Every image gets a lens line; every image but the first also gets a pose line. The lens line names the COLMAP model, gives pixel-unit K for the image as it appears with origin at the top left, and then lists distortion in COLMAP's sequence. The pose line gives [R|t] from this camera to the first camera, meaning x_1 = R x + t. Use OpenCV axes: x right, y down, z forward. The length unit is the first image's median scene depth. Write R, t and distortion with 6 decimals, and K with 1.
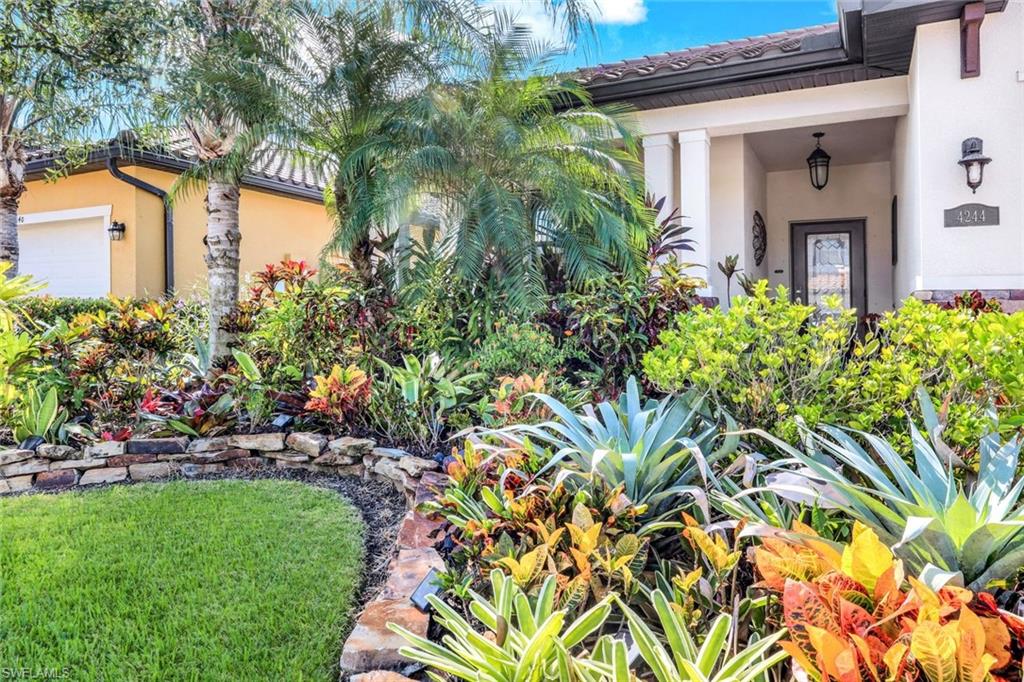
lens RADIAL K [[678.9, 0, 510.9], [0, 678.9, 288.1], [0, 0, 1]] dist [-0.004792, -0.000959]
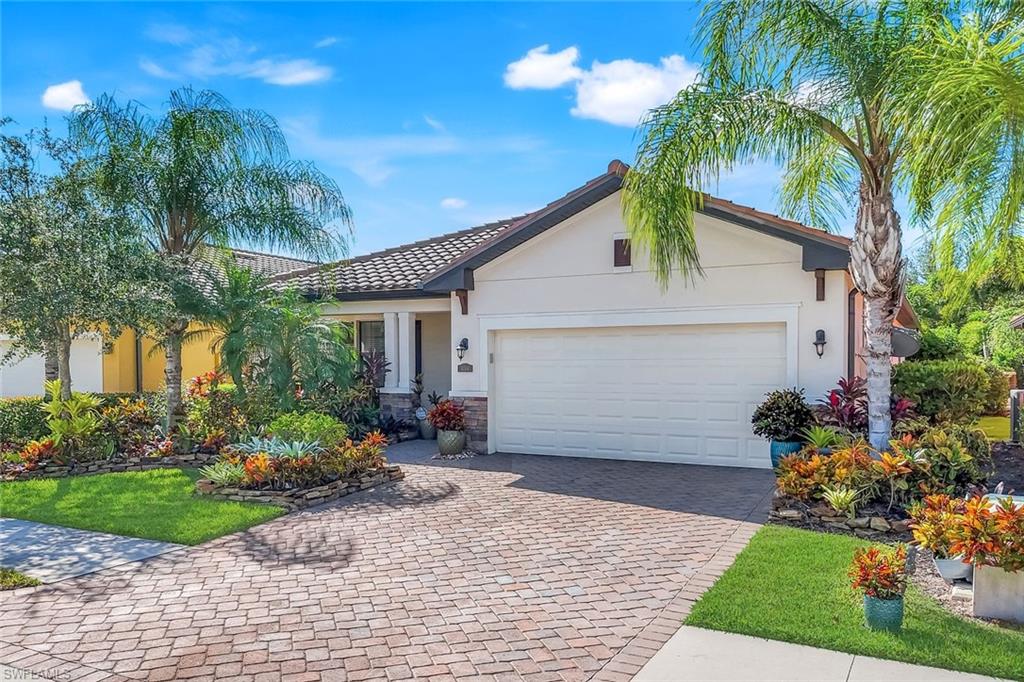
lens RADIAL K [[717.1, 0, 512.0], [0, 717.1, 341.0], [0, 0, 1]] dist [0.008726, 0.000807]
pose [[0.999144, -0.013199, 0.039218, 0.524177], [0.013067, 0.999908, 0.003638, -0.152967], [-0.039262, -0.003122, 0.999224, -1.231384]]
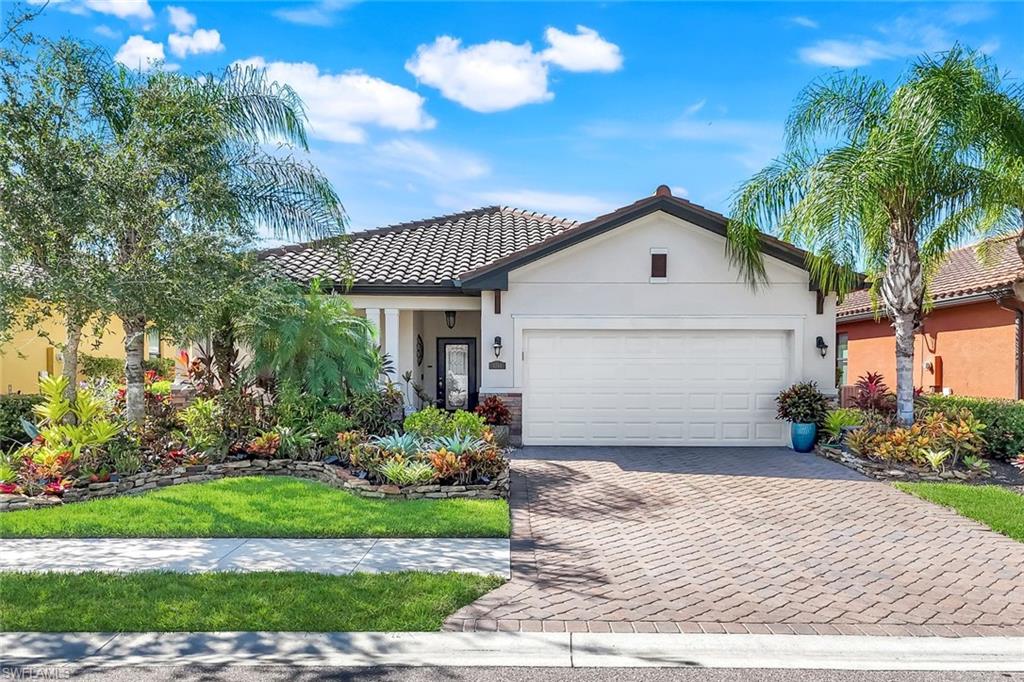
lens RADIAL K [[706.9, 0, 512.0], [0, 706.9, 341.0], [0, 0, 1]] dist [0.023939, 0.001327]
pose [[0.879986, 0.011011, 0.474873, -0.425046], [-0.009202, 0.999939, -0.006134, -0.131008], [-0.474911, 0.001028, 0.880033, -1.052055]]
